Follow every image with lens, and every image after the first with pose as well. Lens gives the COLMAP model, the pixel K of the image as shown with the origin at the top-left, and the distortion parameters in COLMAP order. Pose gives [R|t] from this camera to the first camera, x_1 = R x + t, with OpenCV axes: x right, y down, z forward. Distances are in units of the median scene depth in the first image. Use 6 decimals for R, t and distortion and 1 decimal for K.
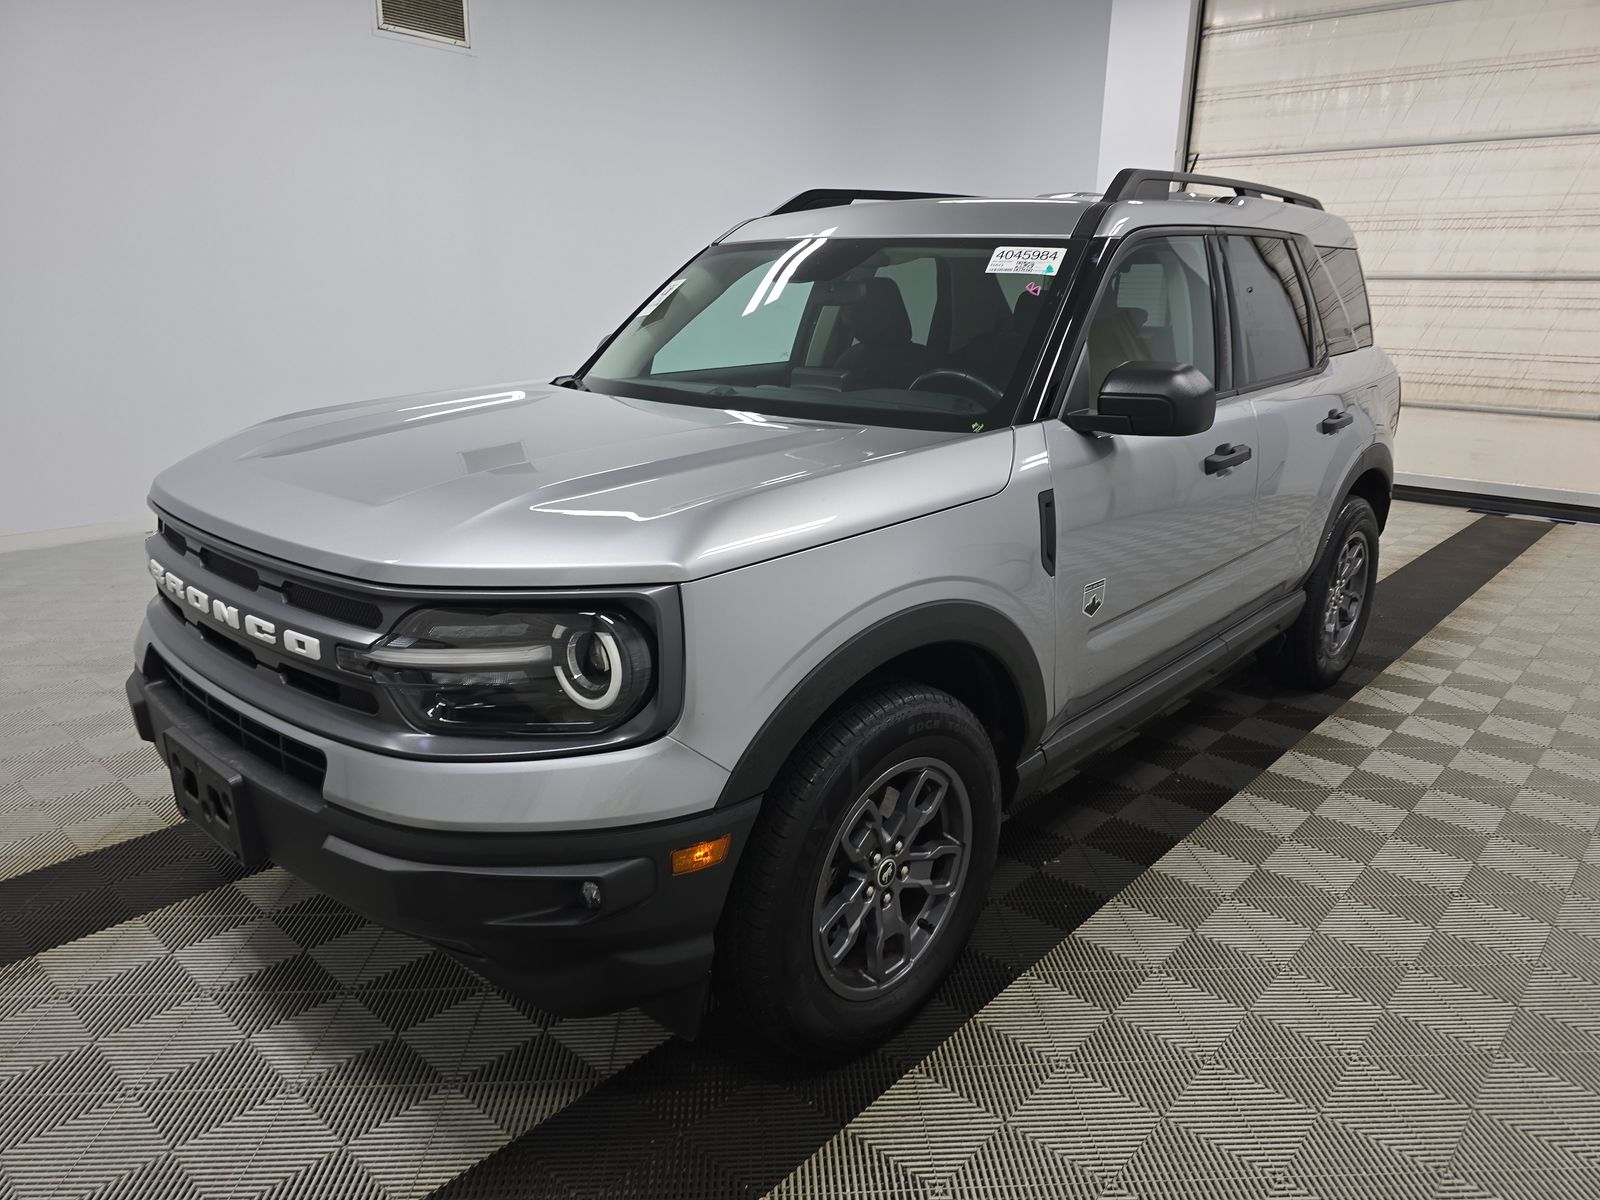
lens RADIAL K [[1082.3, 0, 803.0], [0, 1082.3, 595.6], [0, 0, 1]] dist [0.017776, -0.014460]
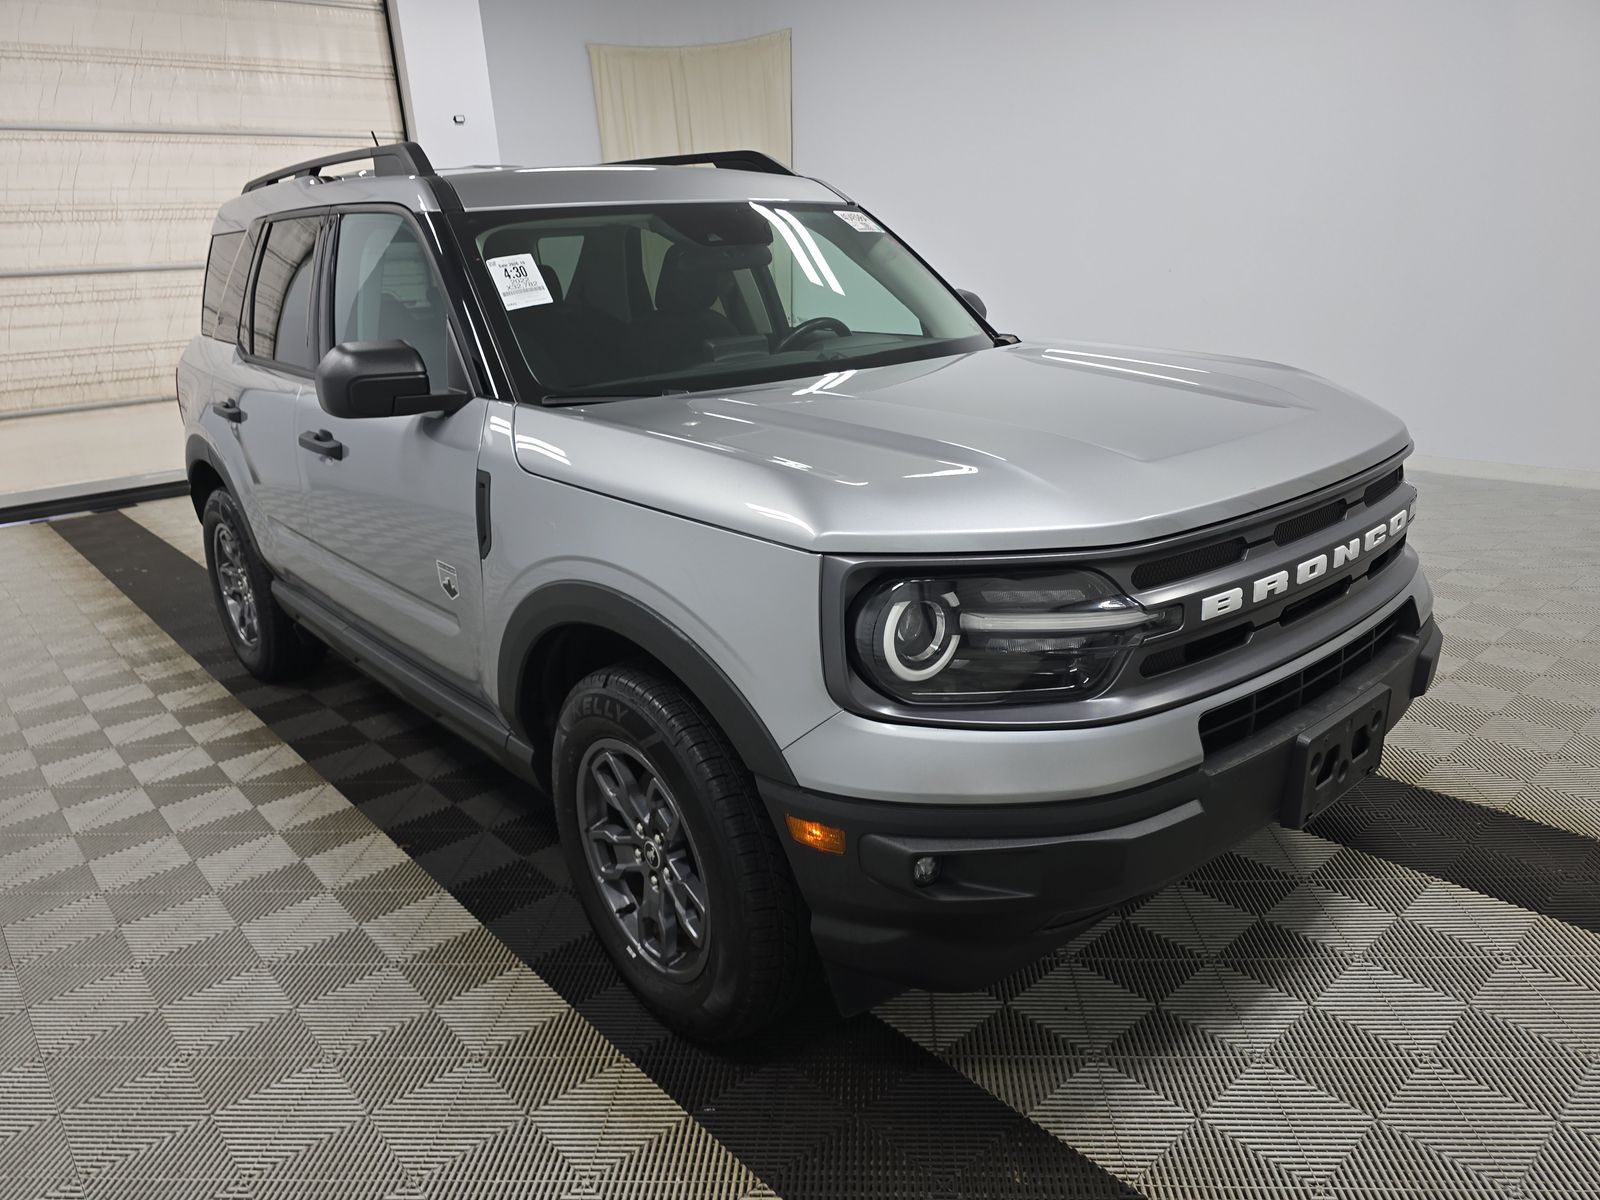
lens RADIAL K [[1082.3, 0, 809.2], [0, 1082.3, 601.0], [0, 0, 1]] dist [0.017776, -0.014460]
pose [[0.118580, -0.321519, 0.939449, -1.301857], [0.322571, 0.907281, 0.269794, -0.315065], [-0.939088, 0.271047, 0.211299, 1.062609]]
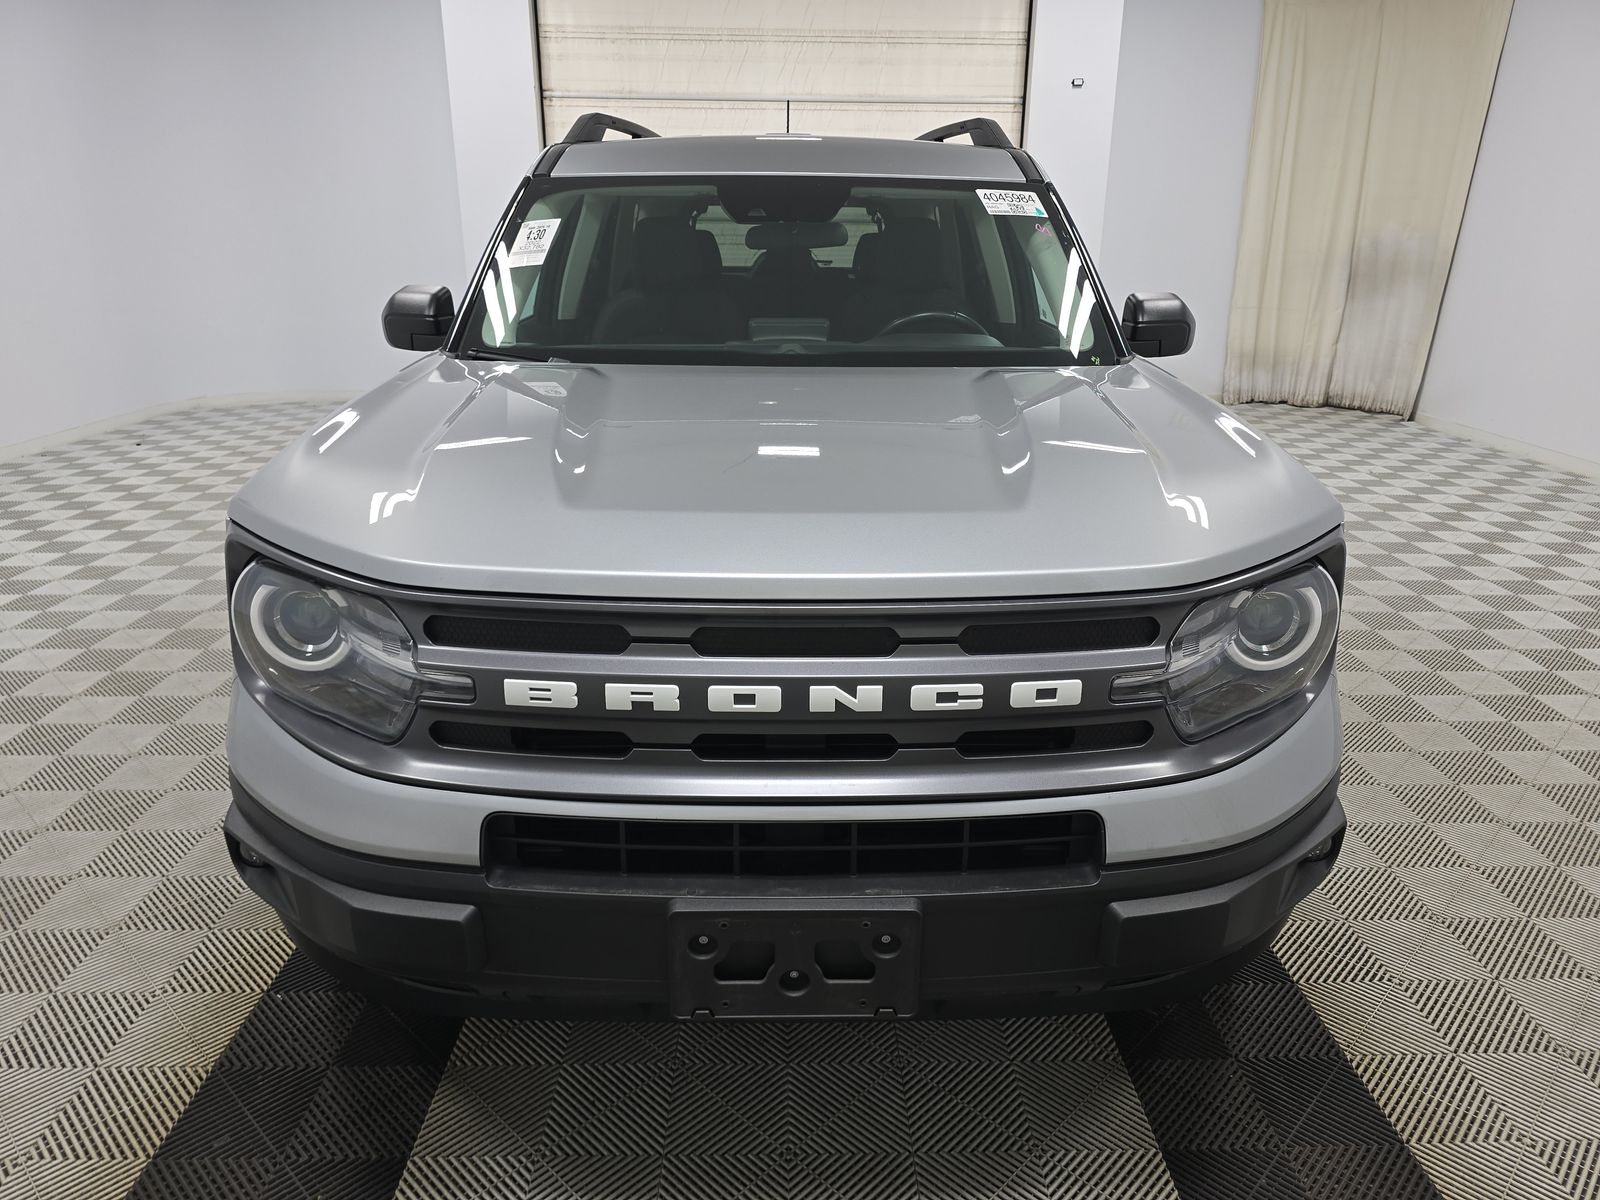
lens RADIAL K [[1082.3, 0, 806.7], [0, 1082.3, 602.3], [0, 0, 1]] dist [0.017776, -0.014460]
pose [[0.730652, -0.223116, 0.645265, -0.833614], [0.185672, 0.974411, 0.126684, -0.117000], [-0.657019, 0.027246, 0.753381, 0.398121]]
